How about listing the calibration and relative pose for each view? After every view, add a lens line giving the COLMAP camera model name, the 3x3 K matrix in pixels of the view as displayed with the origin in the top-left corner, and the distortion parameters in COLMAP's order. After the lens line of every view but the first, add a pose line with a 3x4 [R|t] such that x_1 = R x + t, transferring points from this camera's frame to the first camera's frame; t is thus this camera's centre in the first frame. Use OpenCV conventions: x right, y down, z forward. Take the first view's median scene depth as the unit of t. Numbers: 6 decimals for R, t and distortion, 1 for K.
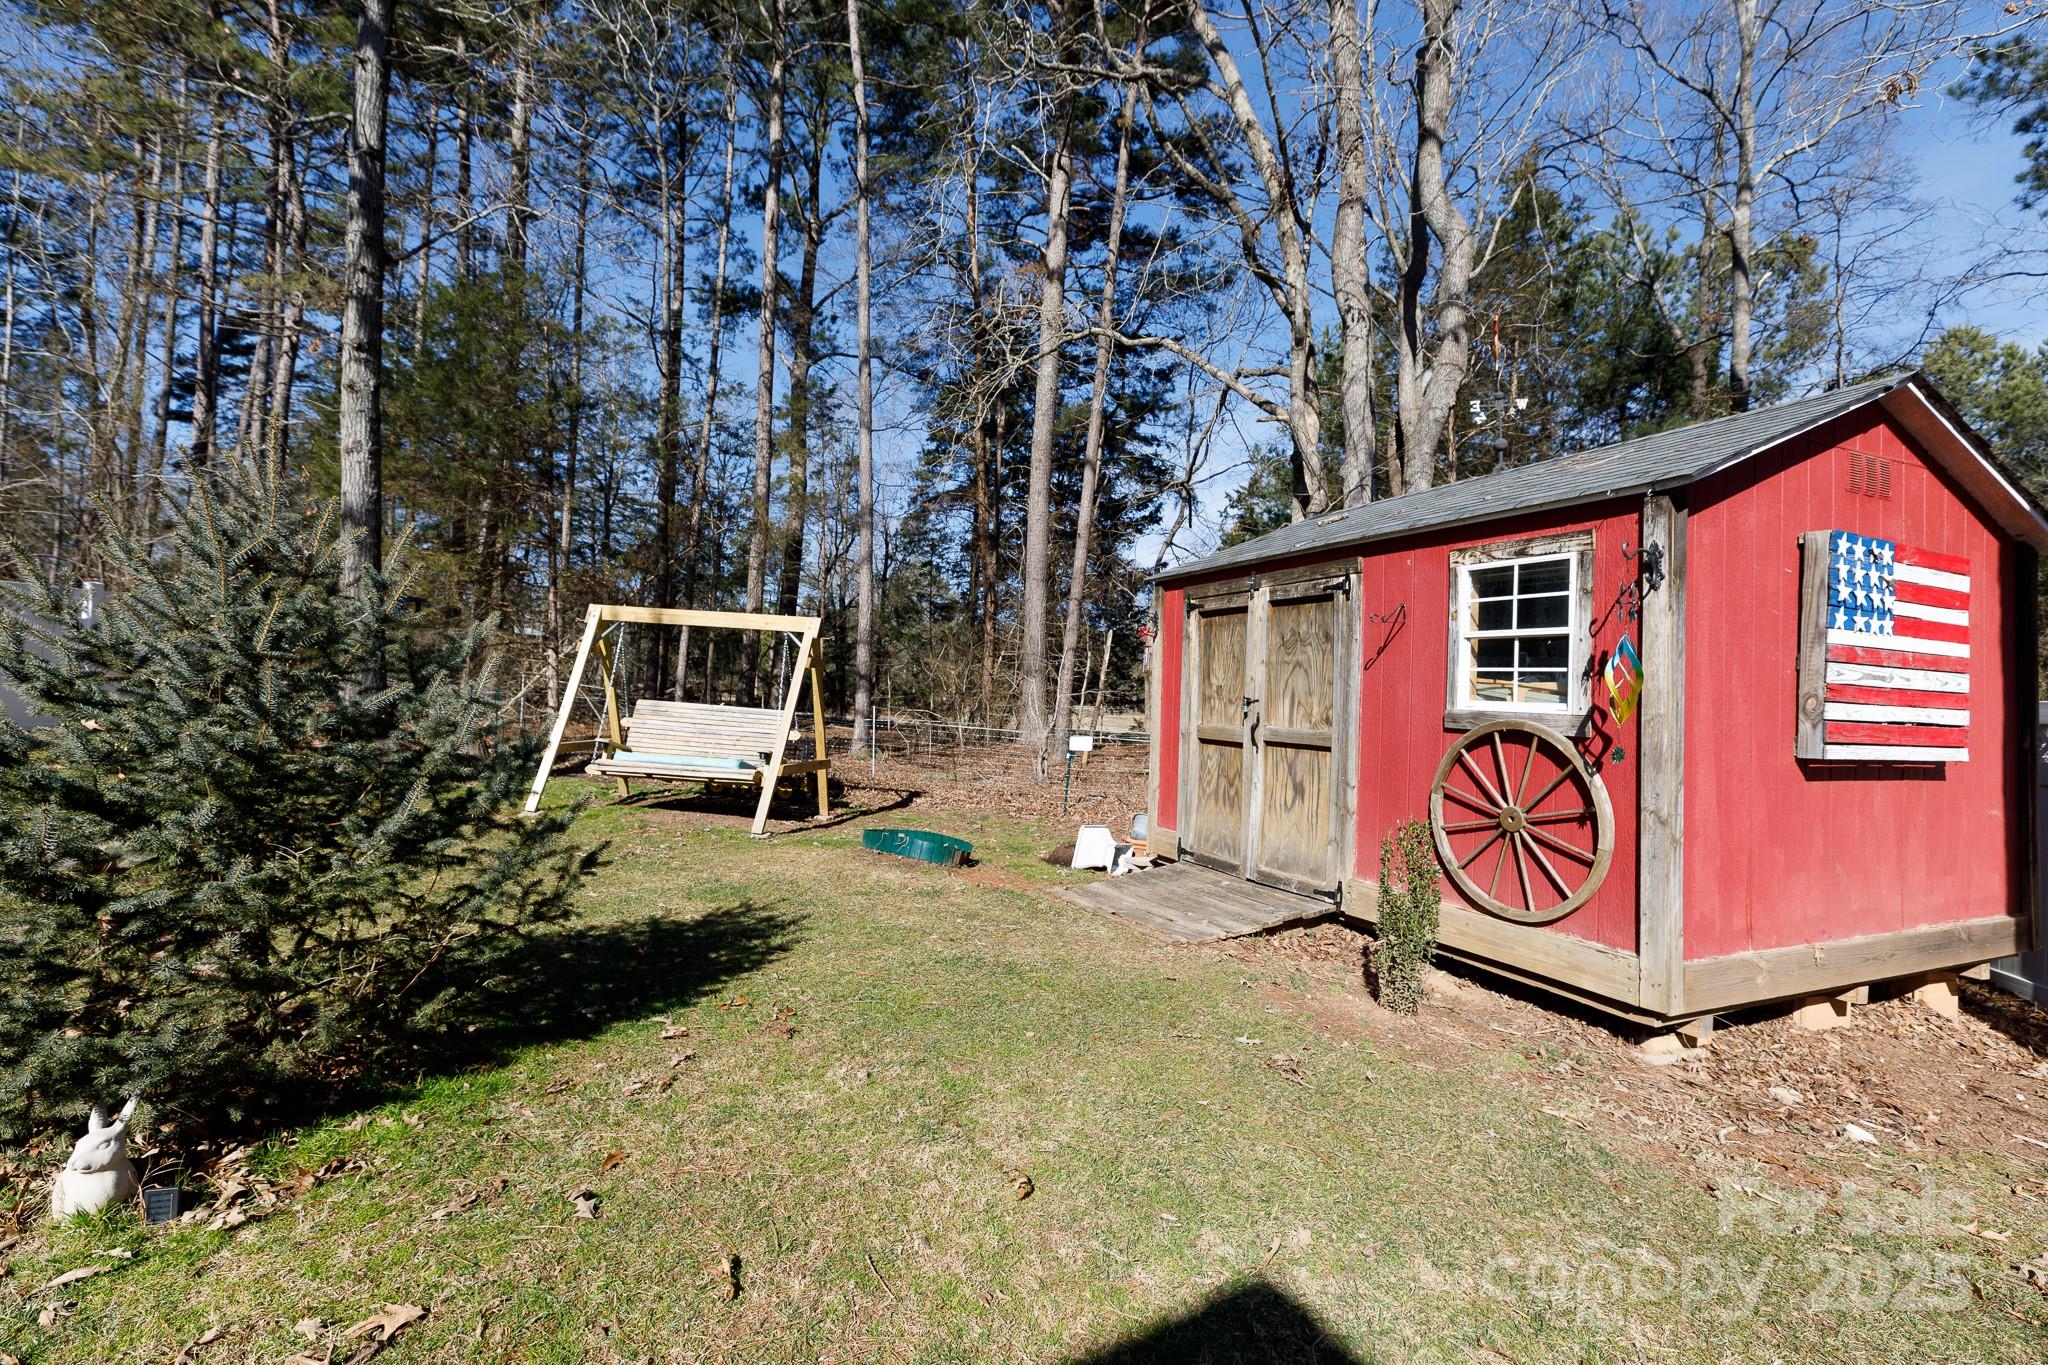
lens RADIAL K [[925.1, 0, 1021.6], [0, 925.1, 680.0], [0, 0, 1]] dist [0.000304, 0.000764]
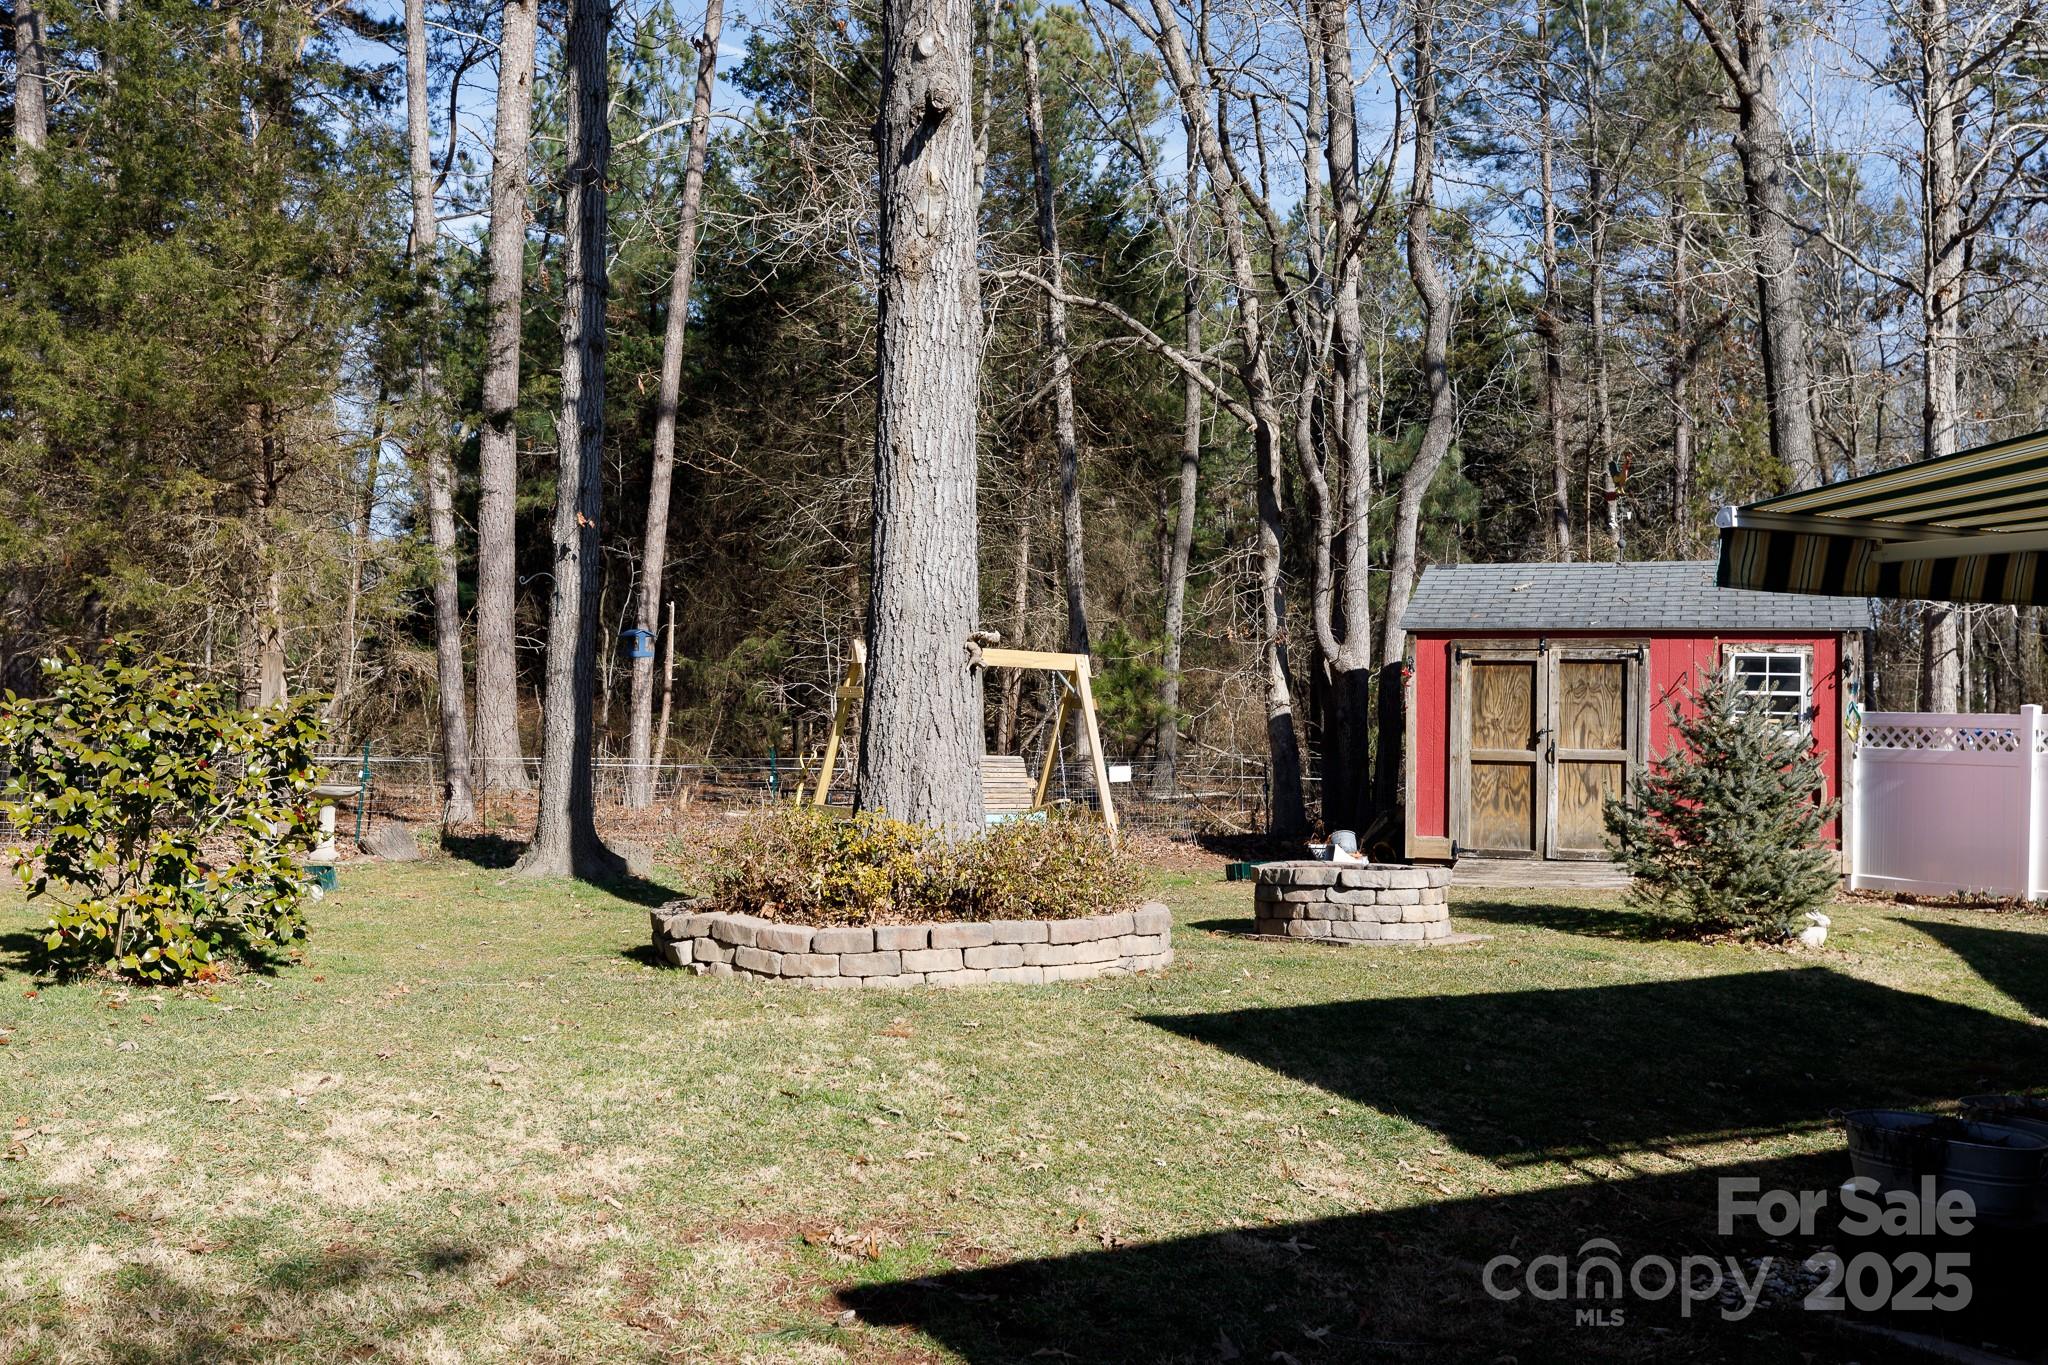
lens RADIAL K [[2029.3, 0, 1024.4], [0, 2029.3, 682.5], [0, 0, 1]] dist [0.003086, 0.000000]
pose [[0.690983, -0.031835, 0.722170, -3.230599], [0.003610, 0.999169, 0.040592, -0.229173], [-0.722862, -0.025441, 0.690524, -0.686912]]
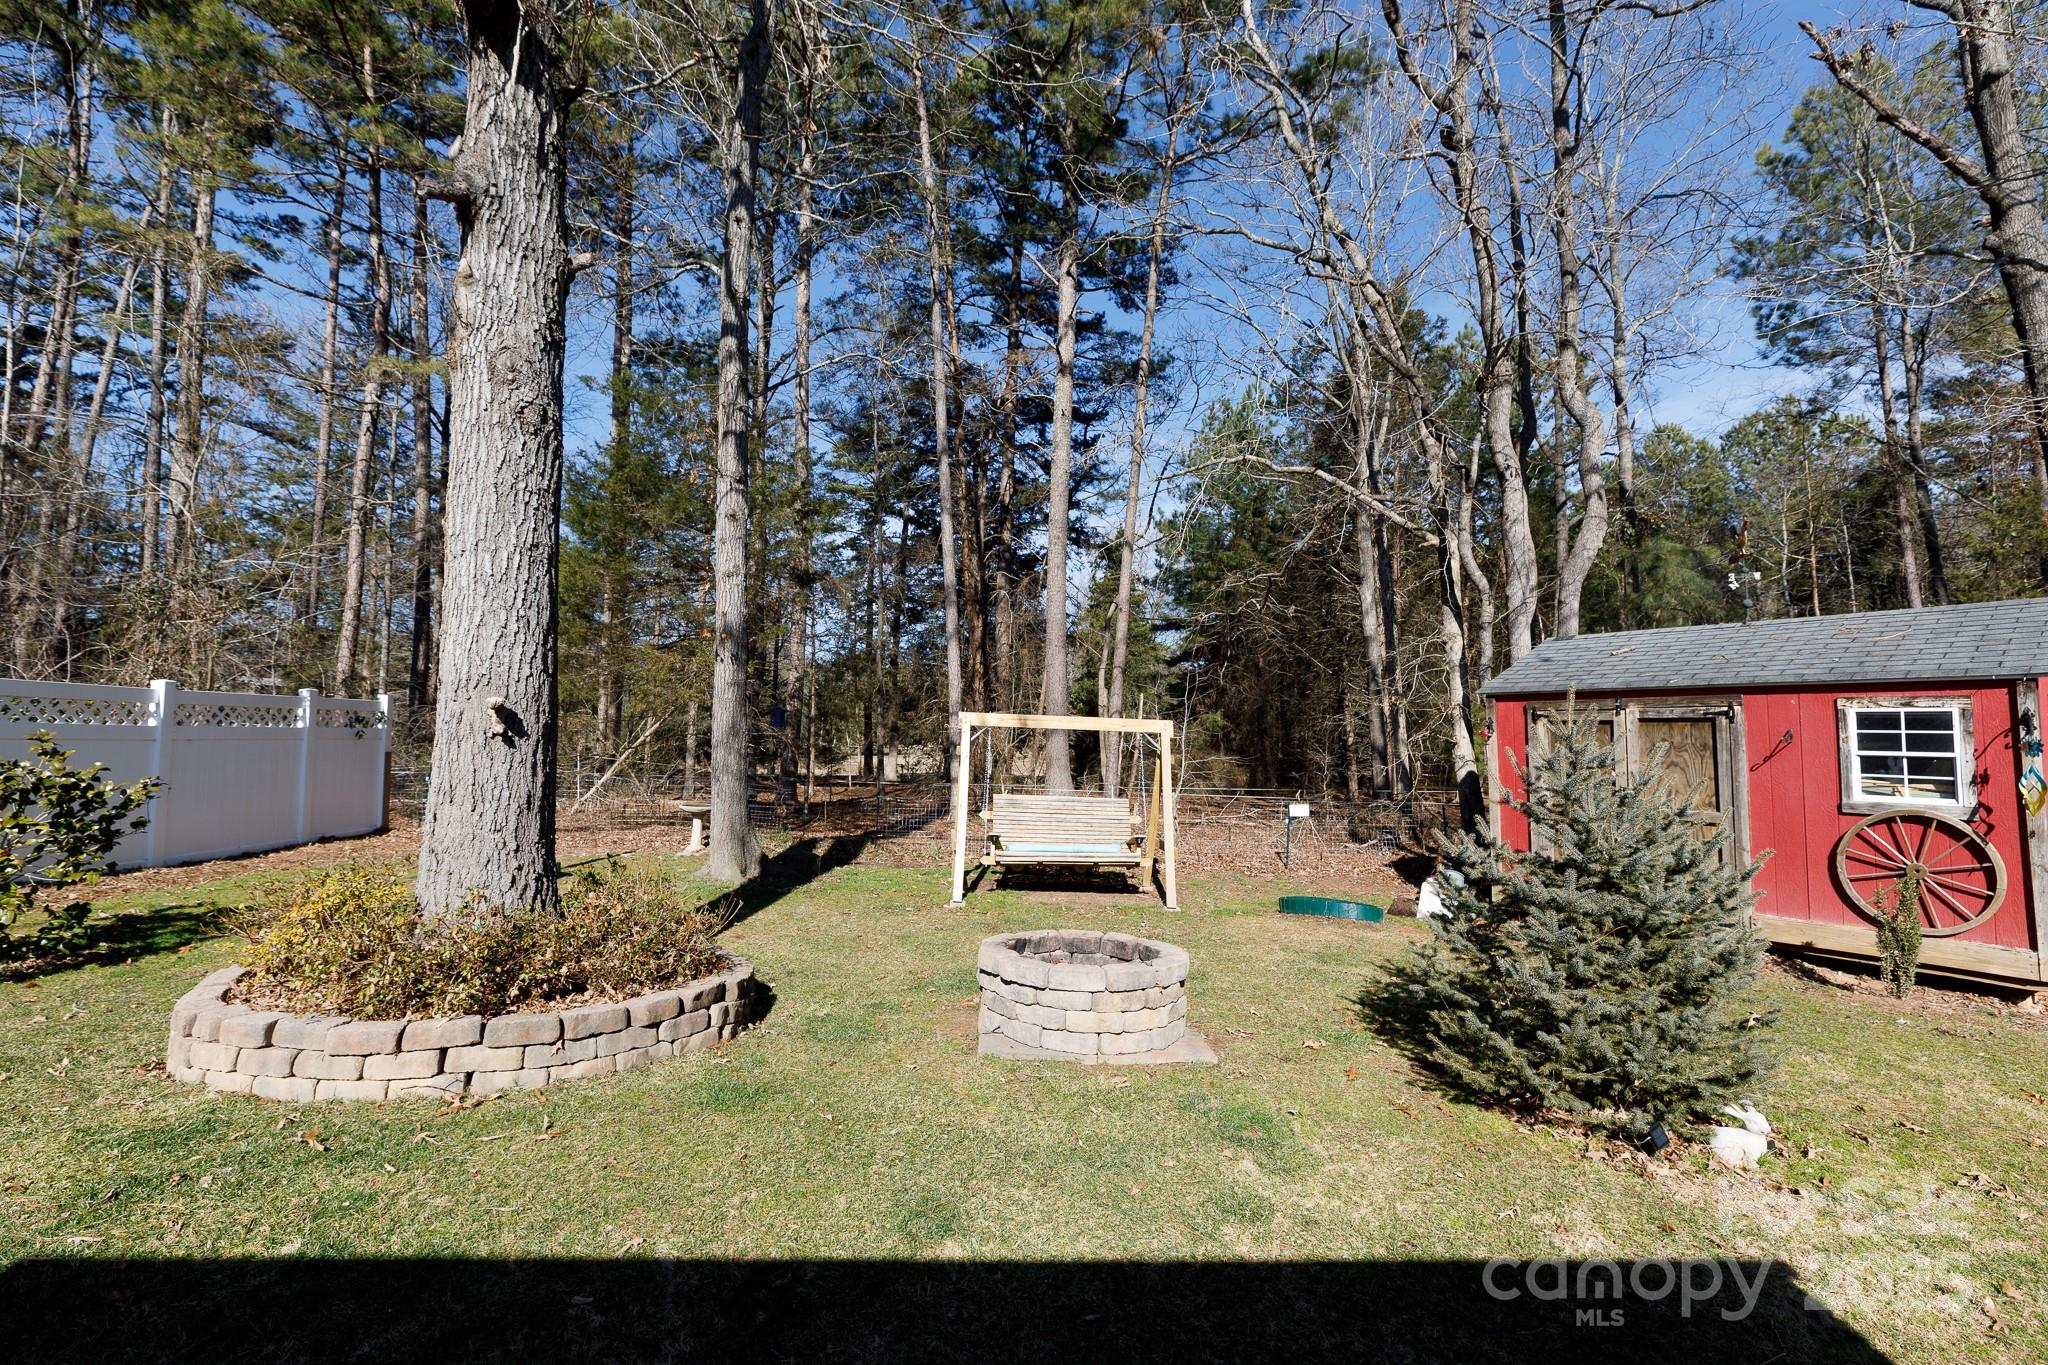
lens RADIAL K [[925.1, 0, 1018.7], [0, 925.1, 679.5], [0, 0, 1]] dist [0.000304, 0.000764]
pose [[0.974930, -0.020673, 0.221551, -1.245607], [0.028273, 0.999114, -0.031186, -0.163902], [-0.220710, 0.036668, 0.974650, -0.218873]]
